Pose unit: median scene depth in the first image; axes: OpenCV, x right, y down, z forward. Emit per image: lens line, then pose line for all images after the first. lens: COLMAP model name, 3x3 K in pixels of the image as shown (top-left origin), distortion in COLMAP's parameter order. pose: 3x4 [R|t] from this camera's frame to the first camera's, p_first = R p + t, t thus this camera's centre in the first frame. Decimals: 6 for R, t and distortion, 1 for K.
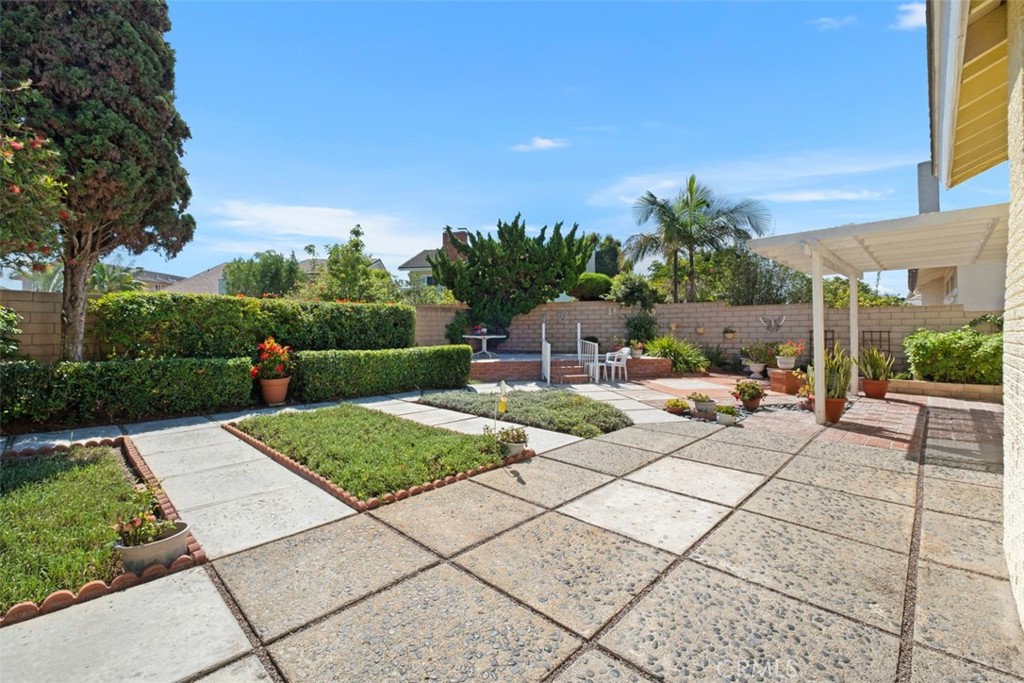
lens RADIAL K [[441.8, 0, 509.2], [0, 441.8, 340.7], [0, 0, 1]] dist [0.001099, -0.003113]
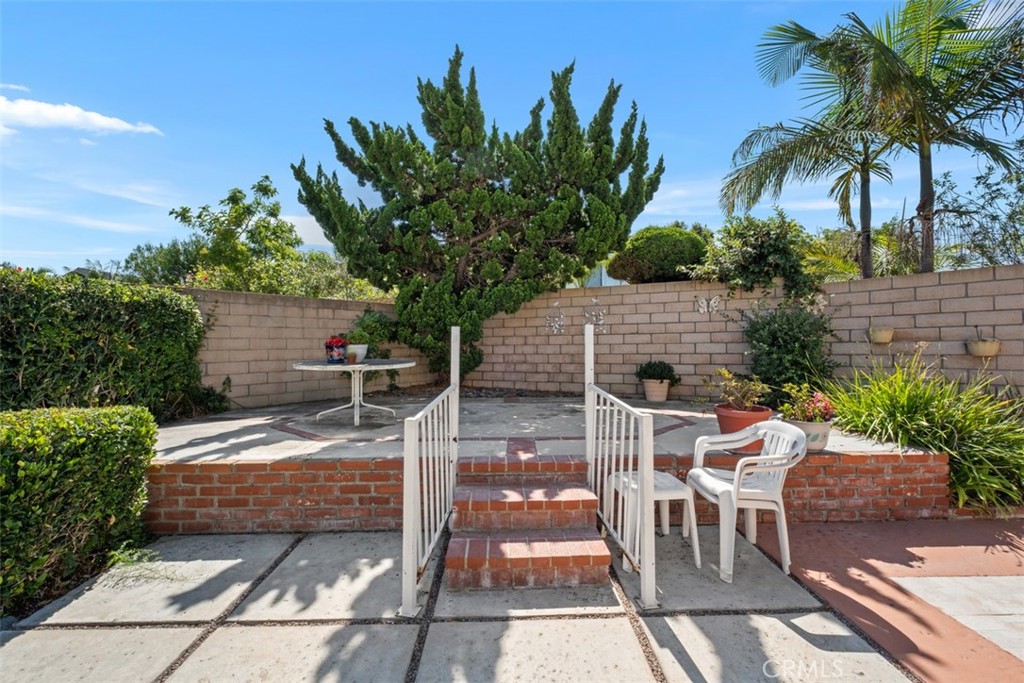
lens RADIAL K [[438.2, 0, 512.6], [0, 438.2, 347.7], [0, 0, 1]] dist [0.001959, -0.004074]
pose [[0.984056, -0.000130, -0.177859, 0.132912], [-0.003435, 0.999799, -0.019736, -0.016228], [0.177826, 0.020032, 0.983858, 0.601807]]
